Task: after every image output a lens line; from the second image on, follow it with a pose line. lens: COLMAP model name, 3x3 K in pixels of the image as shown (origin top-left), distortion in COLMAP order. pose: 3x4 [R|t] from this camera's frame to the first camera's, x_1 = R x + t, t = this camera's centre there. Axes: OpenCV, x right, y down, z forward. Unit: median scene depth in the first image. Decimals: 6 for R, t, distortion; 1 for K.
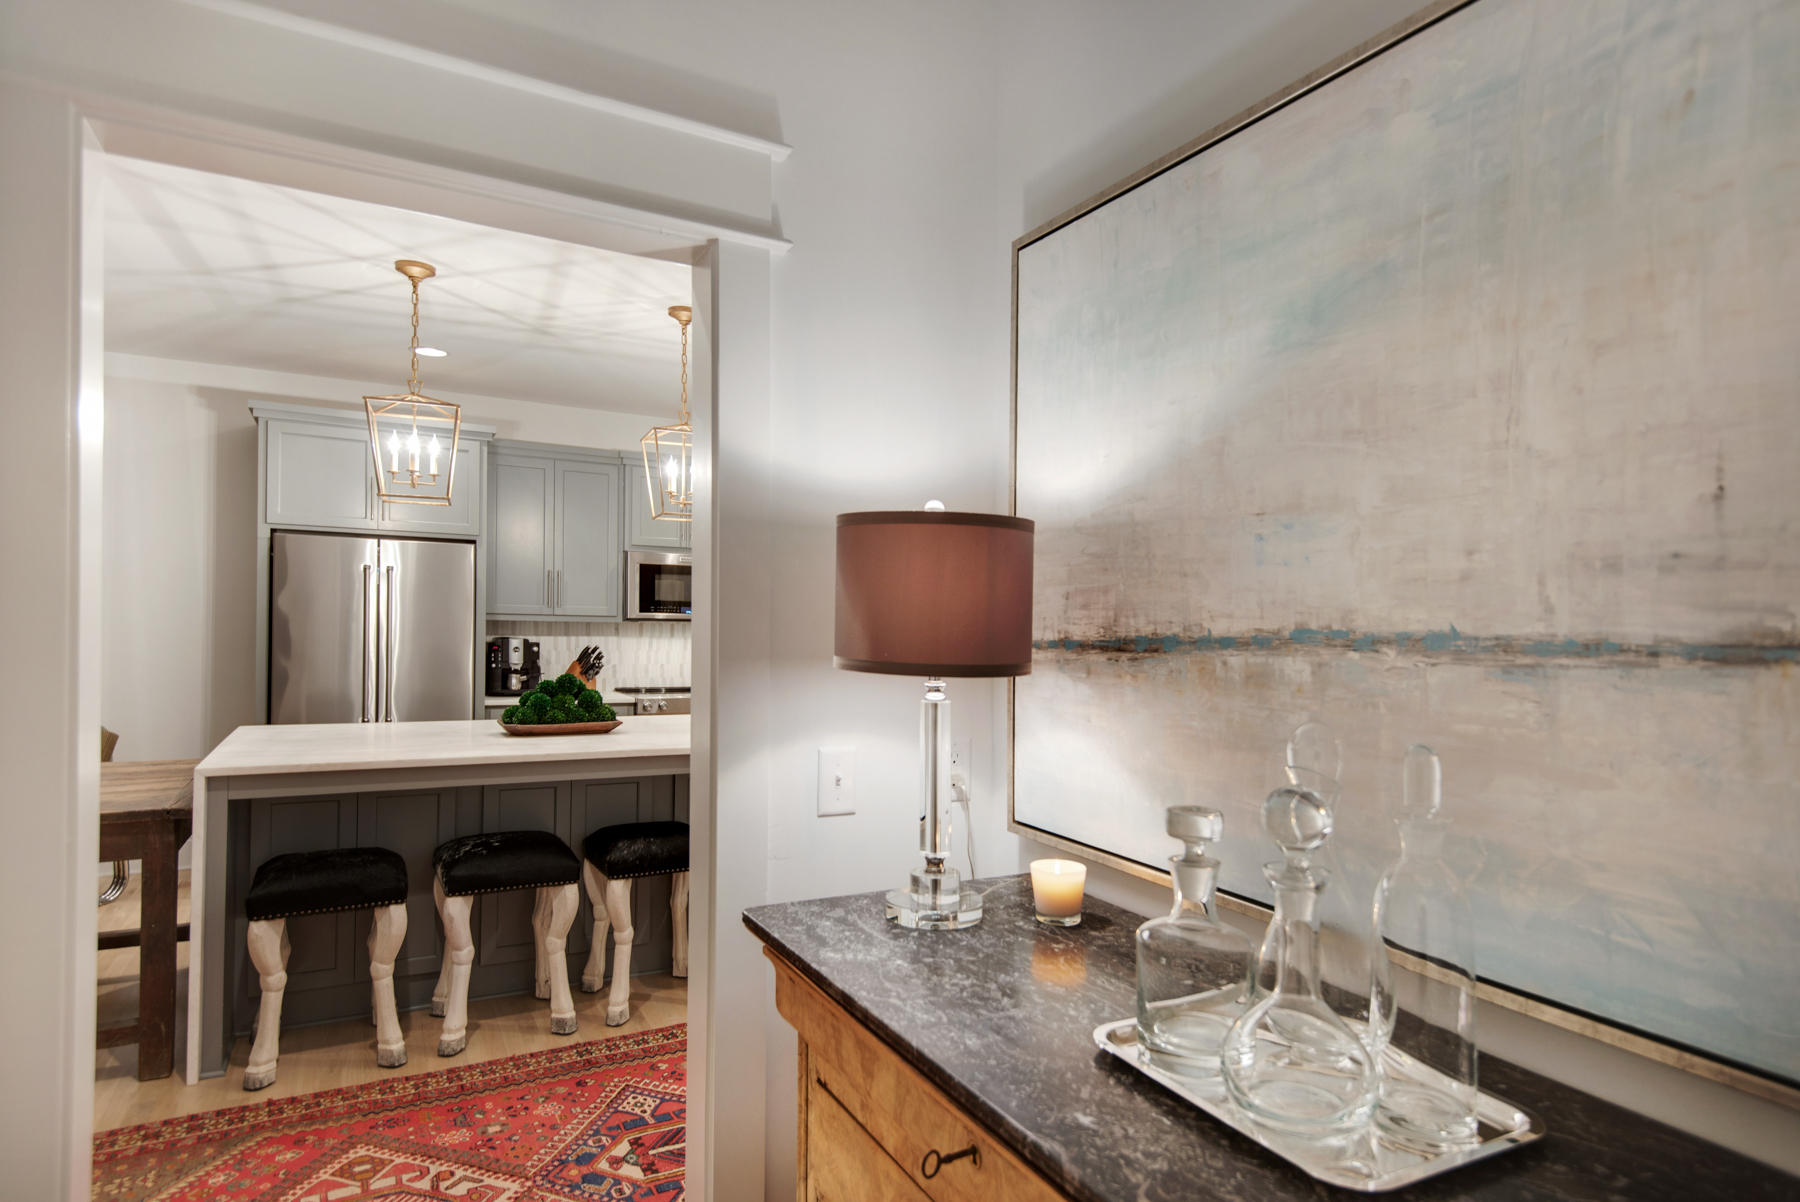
lens RADIAL K [[1074.8, 0, 861.5], [0, 1074.8, 606.7], [0, 0, 1]] dist [0.006223, 0.005018]
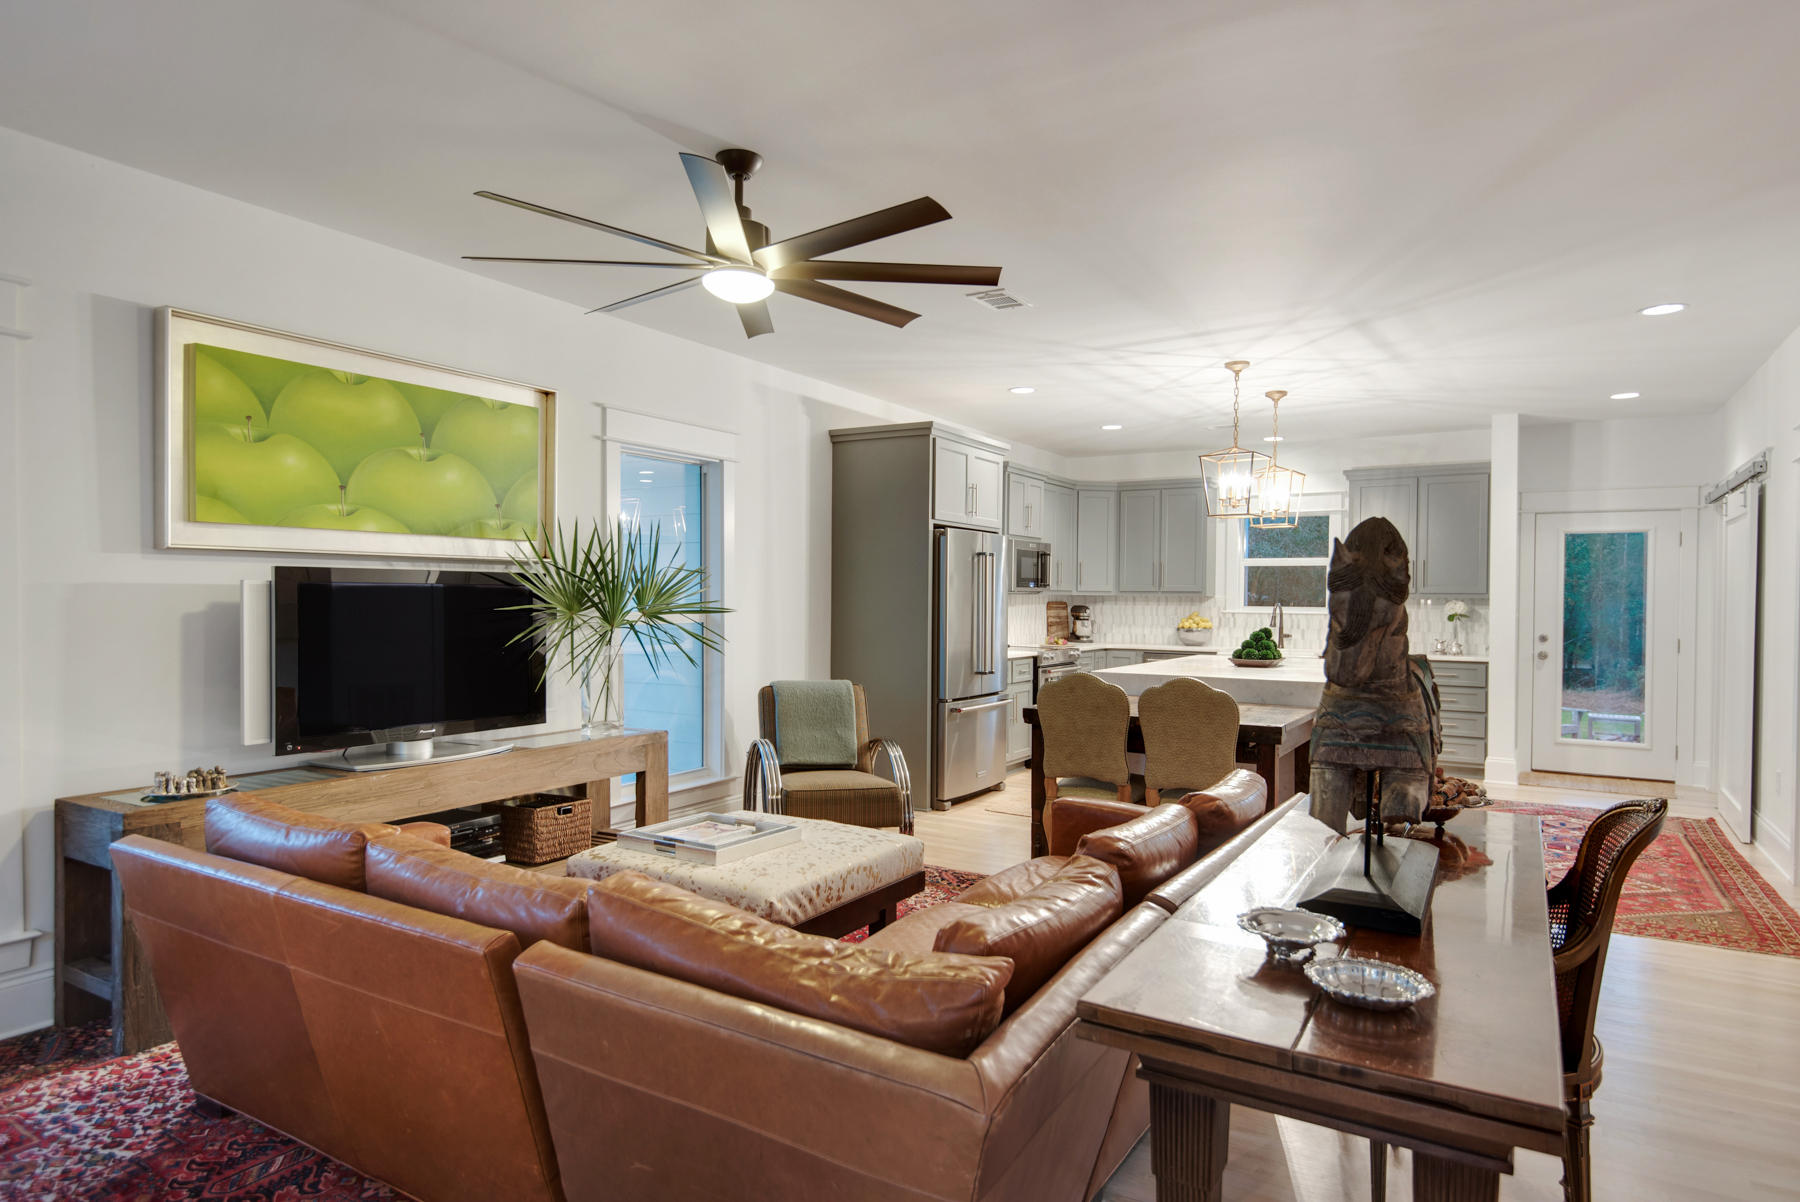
lens RADIAL K [[1073.4, 0, 964.8], [0, 1073.4, 599.3], [0, 0, 1]] dist [0.012738, -0.010677]
pose [[0.851712, -0.015894, 0.523769, -1.403505], [0.004229, 0.999716, 0.023460, -0.015168], [-0.523993, -0.017767, 0.851537, -0.094658]]
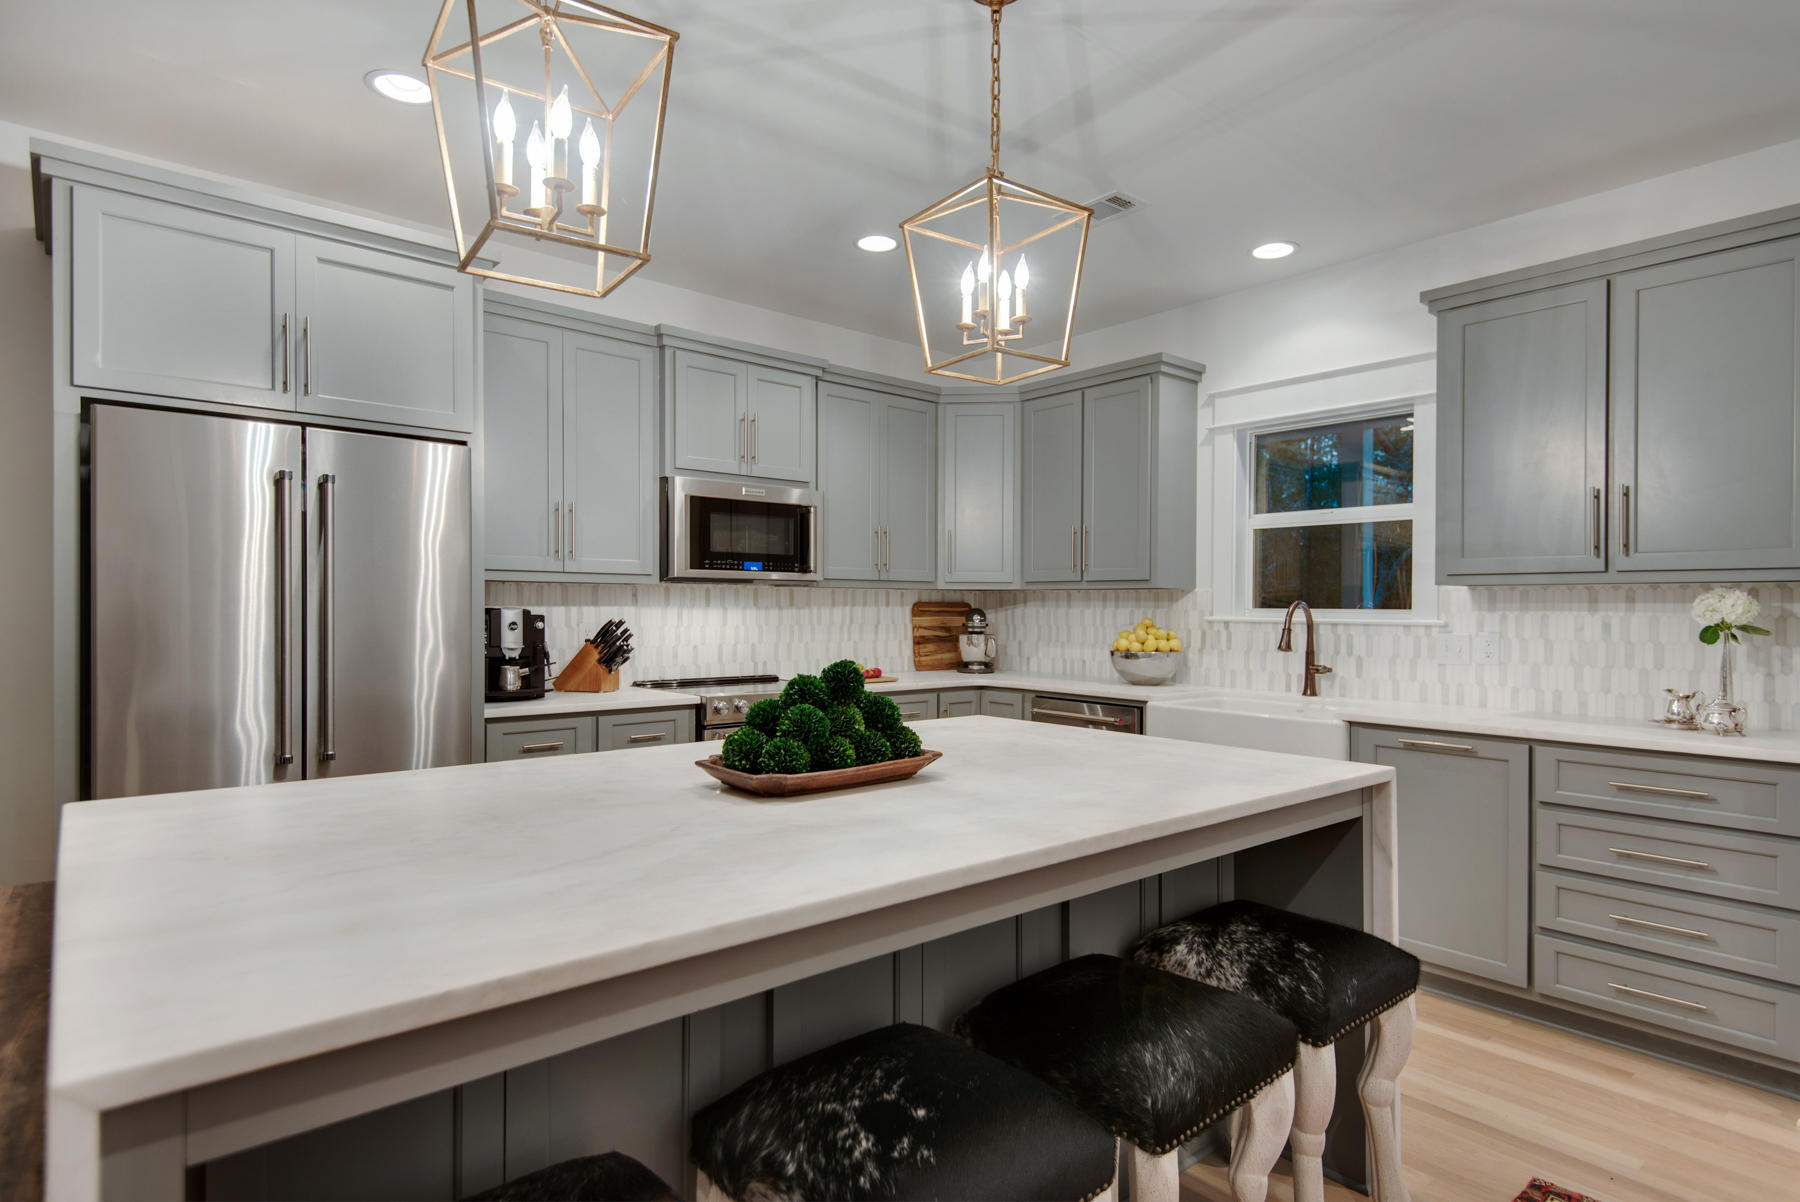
lens RADIAL K [[1049.8, 0, 886.7], [0, 1049.8, 591.0], [0, 0, 1]] dist [0.027897, -0.010444]
pose [[0.977481, -0.012488, 0.210653, -0.337872], [0.012073, 0.999922, 0.003257, 0.028362], [-0.210677, -0.000641, 0.977556, 0.506278]]
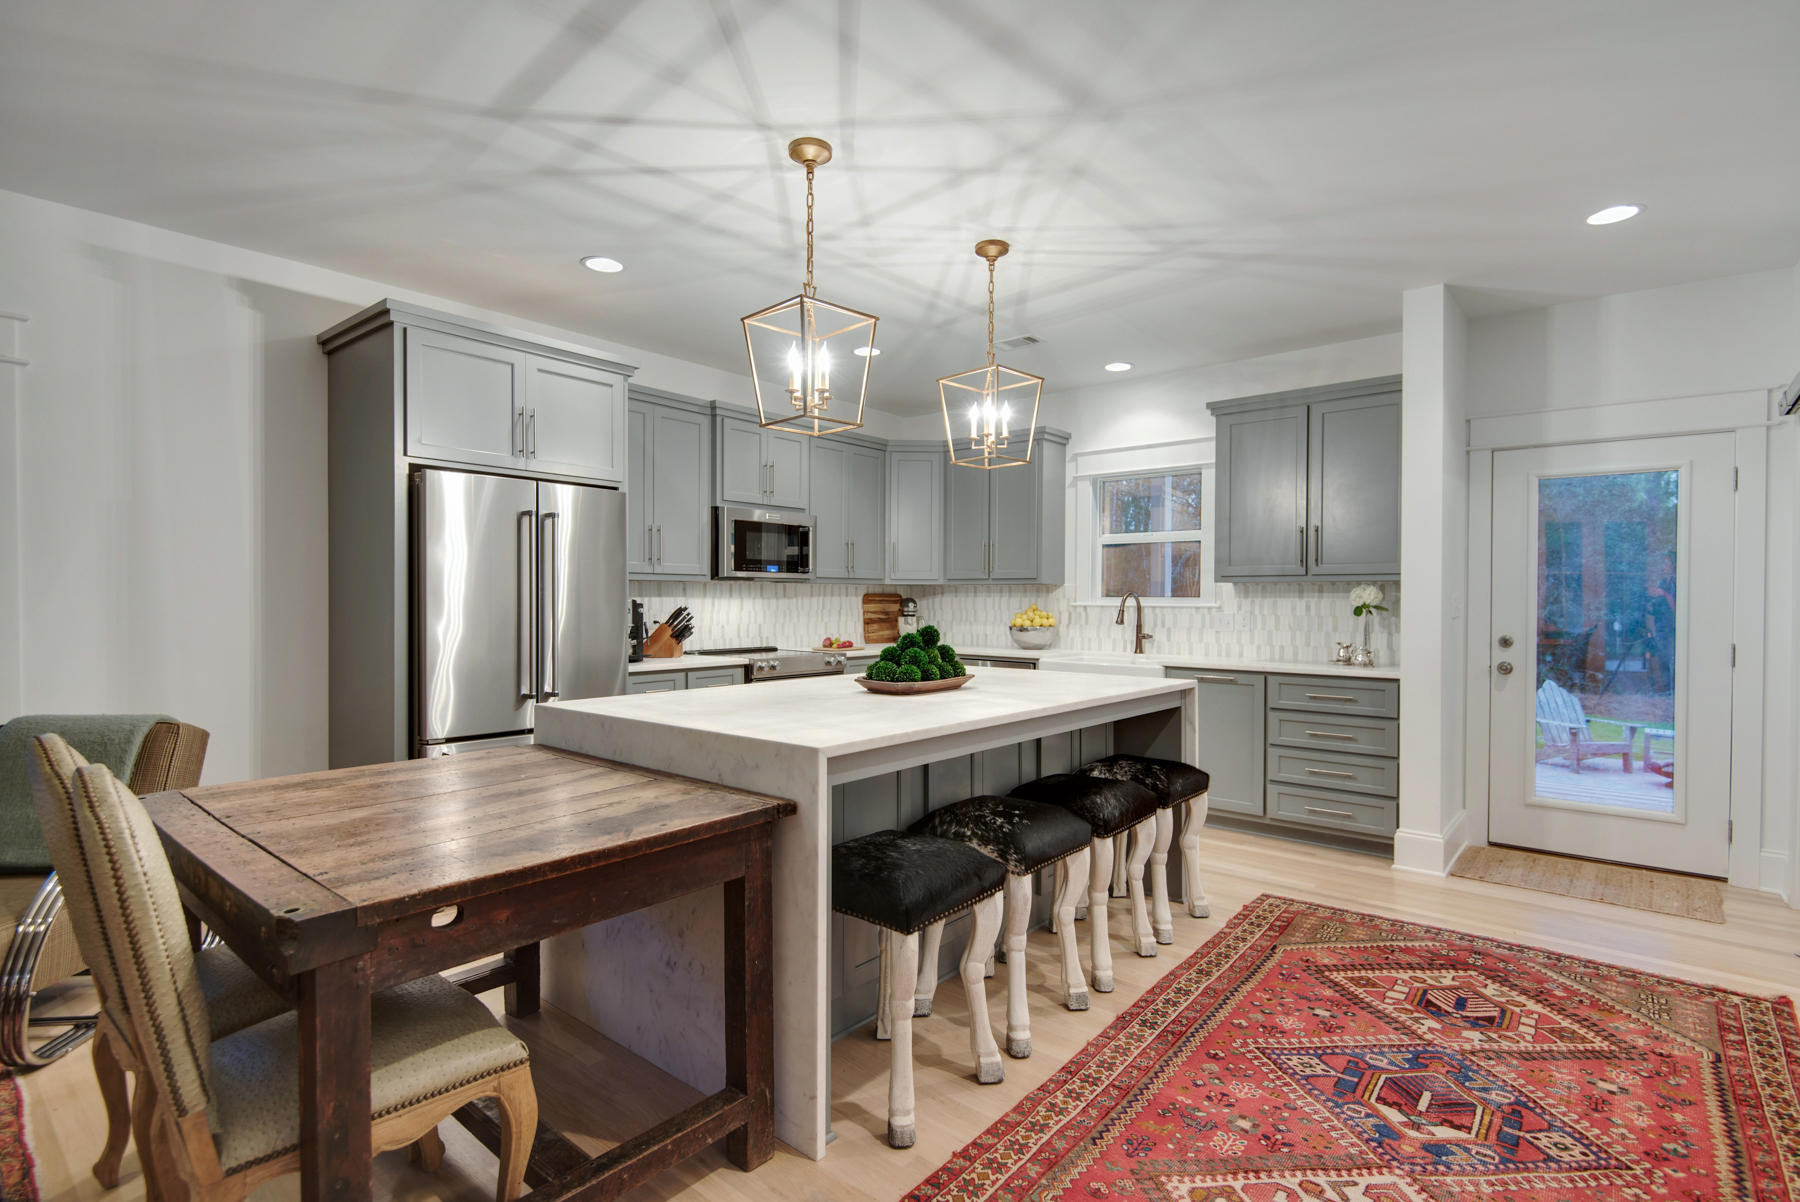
lens RADIAL K [[931.6, 0, 915.4], [0, 931.6, 597.3], [0, 0, 1]] dist [0.017725, -0.015126]
pose [[0.925913, -0.018852, 0.377265, -0.558329], [0.011862, 0.999712, 0.020843, 0.020712], [-0.377550, -0.014824, 0.925871, 0.252865]]
